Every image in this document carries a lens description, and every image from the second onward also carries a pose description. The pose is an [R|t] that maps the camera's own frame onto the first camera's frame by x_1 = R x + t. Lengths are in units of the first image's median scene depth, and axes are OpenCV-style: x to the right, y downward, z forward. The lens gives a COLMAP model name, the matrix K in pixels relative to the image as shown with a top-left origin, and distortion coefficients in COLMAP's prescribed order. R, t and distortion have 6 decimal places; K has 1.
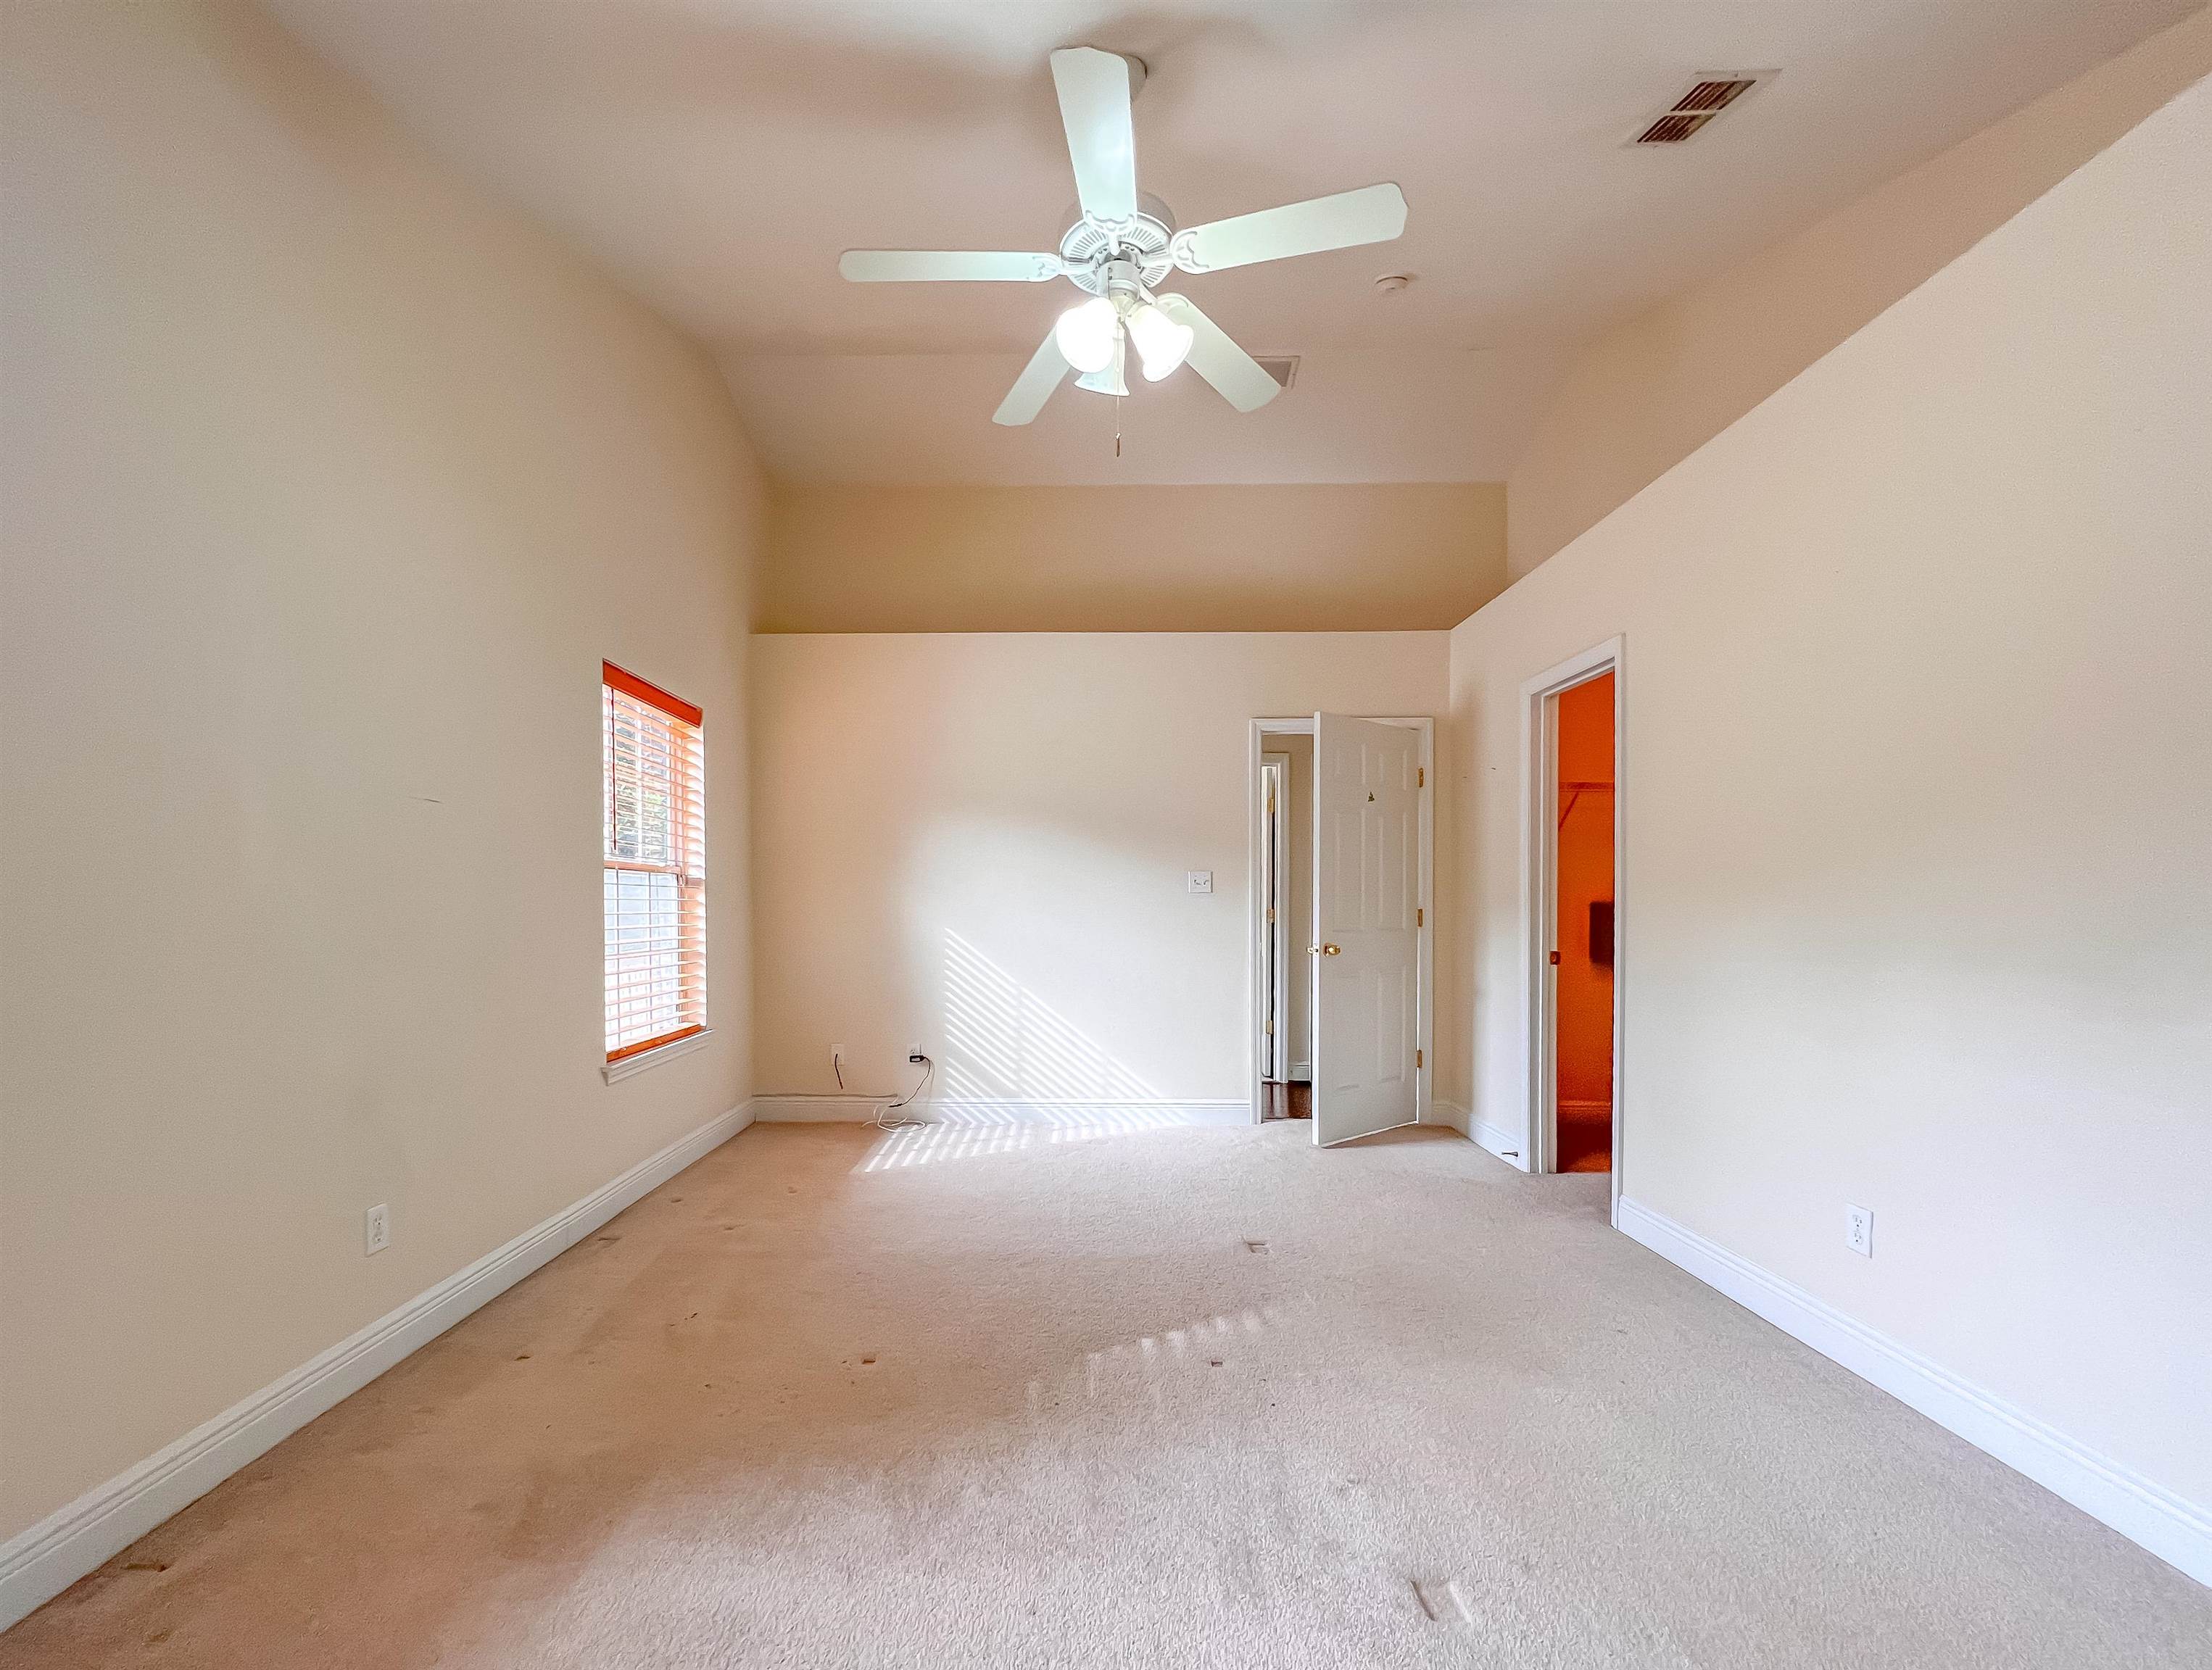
lens RADIAL K [[903.0, 0, 1075.0], [0, 903.0, 910.8], [0, 0, 1]] dist [-0.000466, -0.000035]
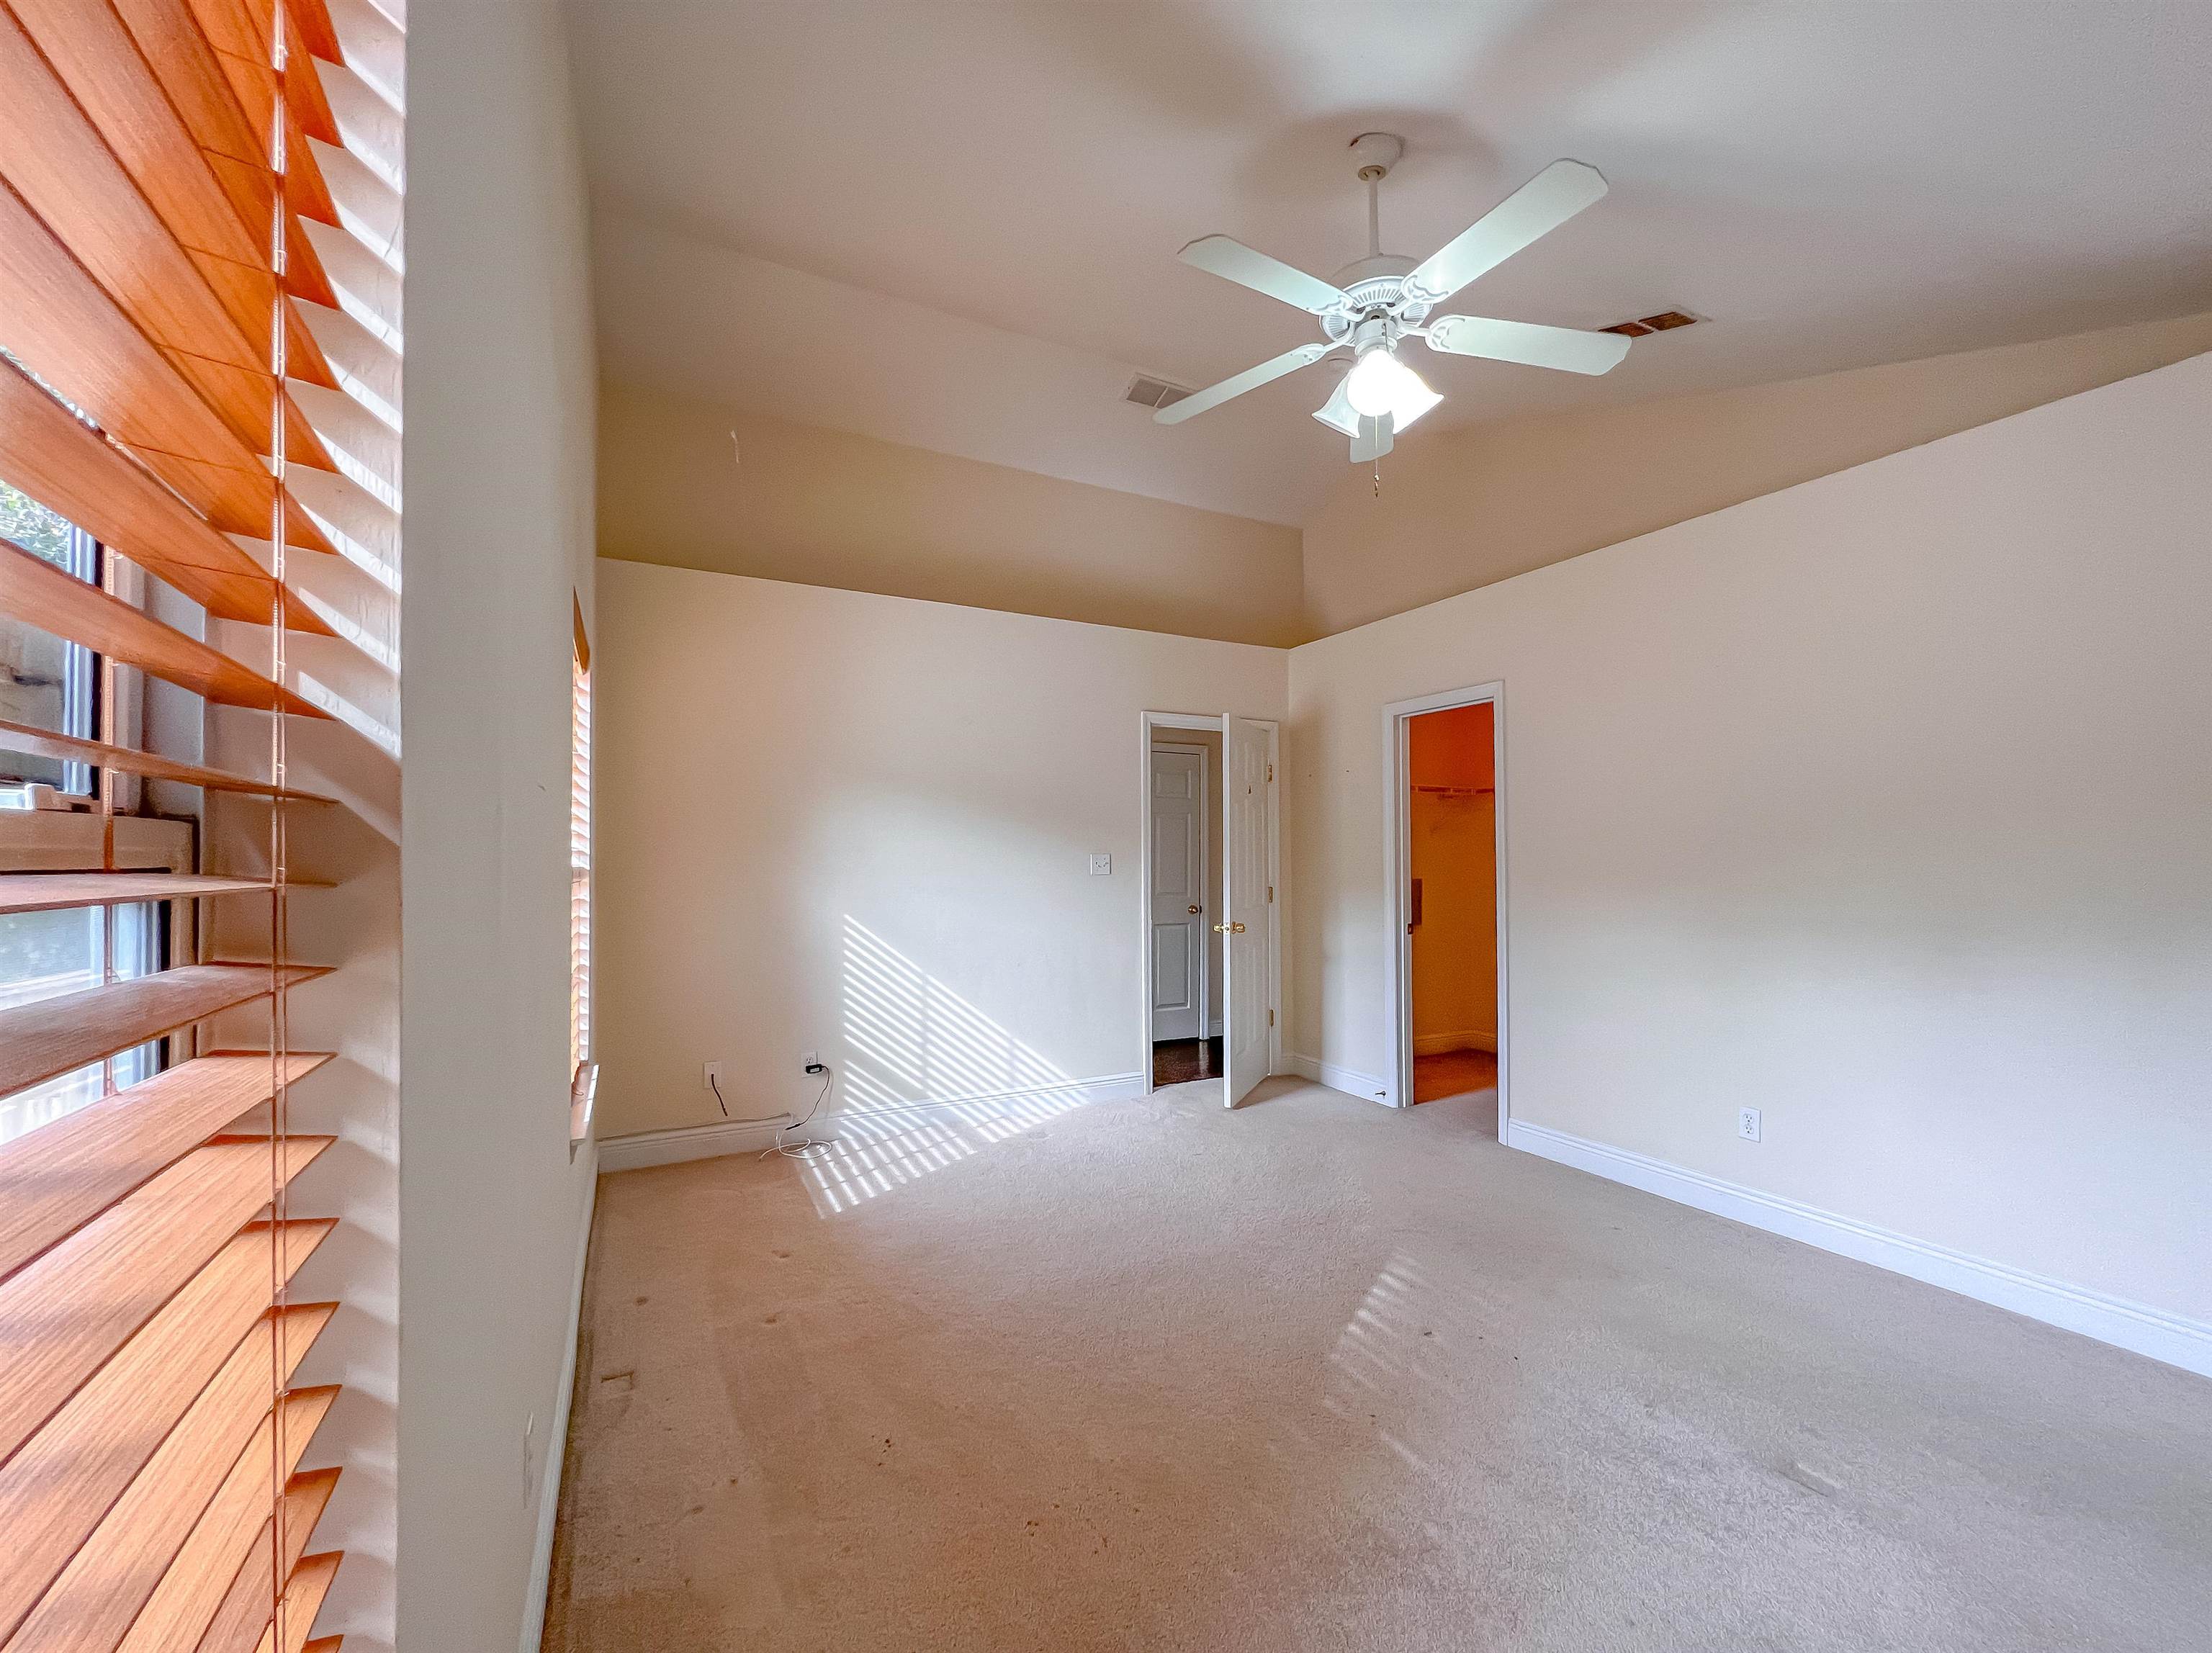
lens RADIAL K [[875.5, 0, 1100.6], [0, 875.5, 841.2], [0, 0, 1]] dist [0.001081, 0.000052]
pose [[0.882177, 0.006677, 0.470870, -0.366987], [0.007255, 0.999588, -0.027766, -0.033811], [-0.470862, 0.027910, 0.881765, 0.128131]]
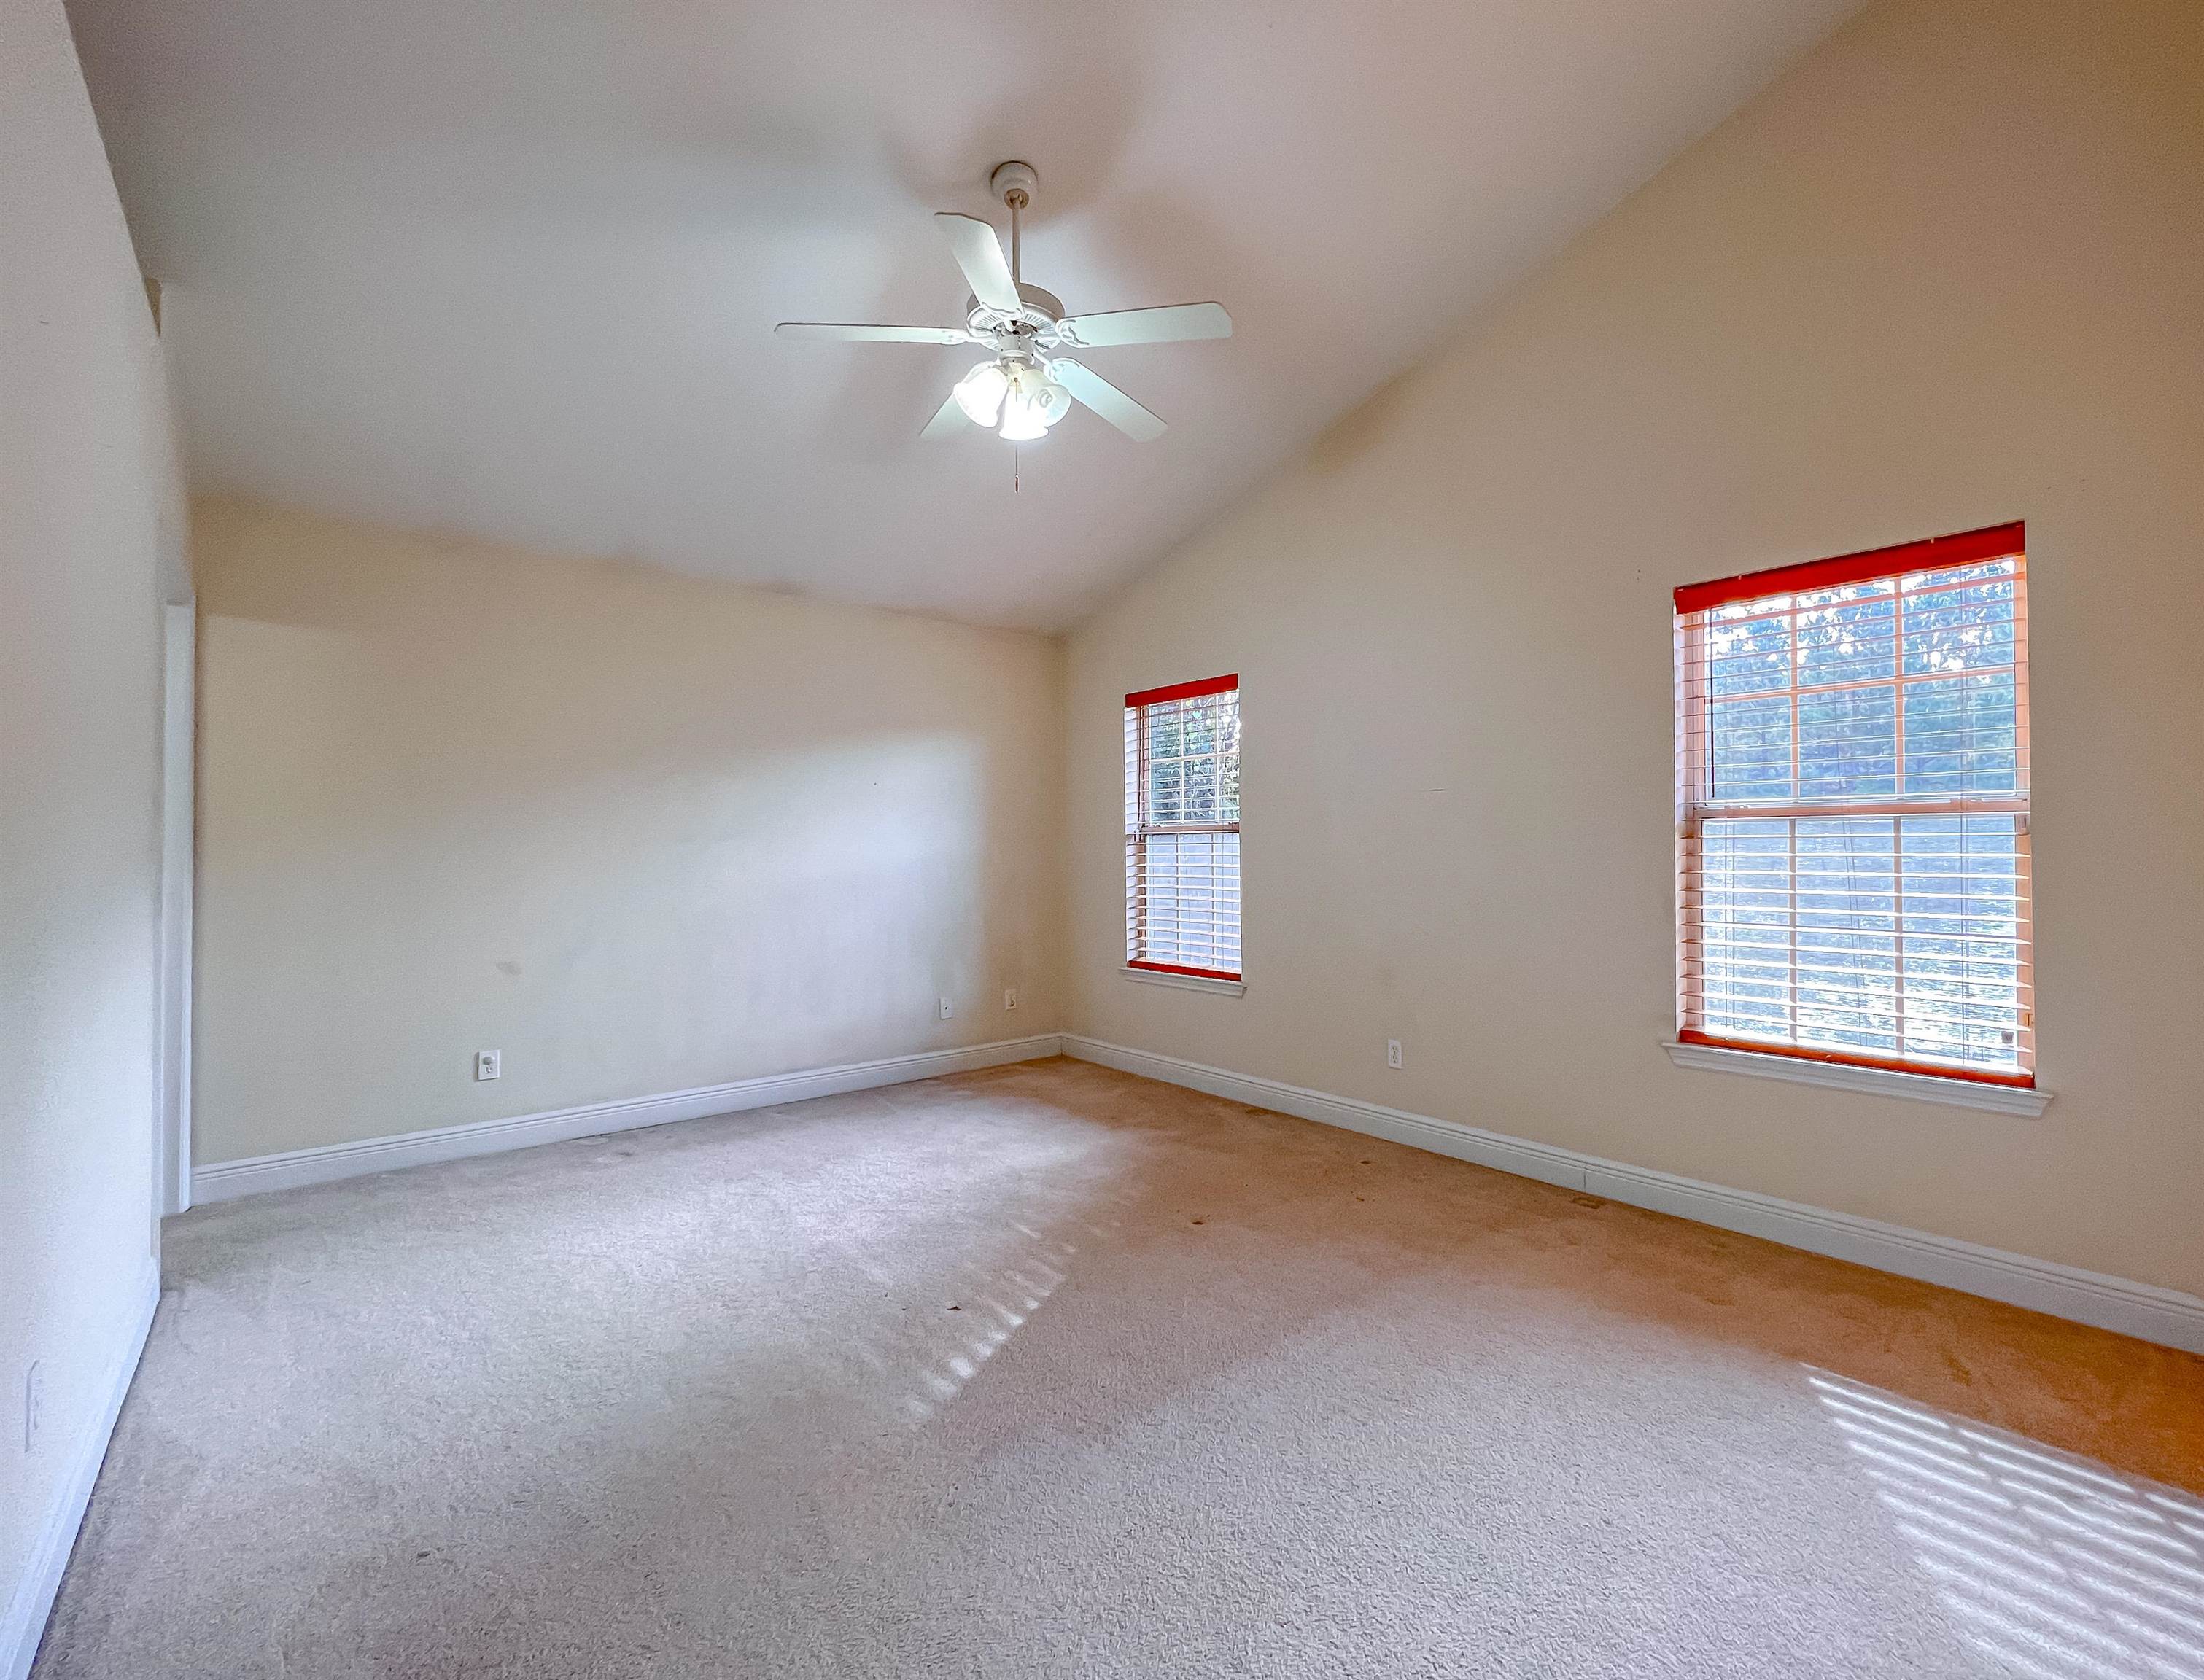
lens RADIAL K [[959.9, 0, 1139.6], [0, 959.9, 843.4], [0, 0, 1]] dist [-0.000147, 0.000065]
pose [[-0.756336, -0.001240, -0.654182, 0.388956], [-0.001817, 0.999998, 0.000205, -0.019934], [0.654181, 0.001344, -0.756337, 1.056740]]
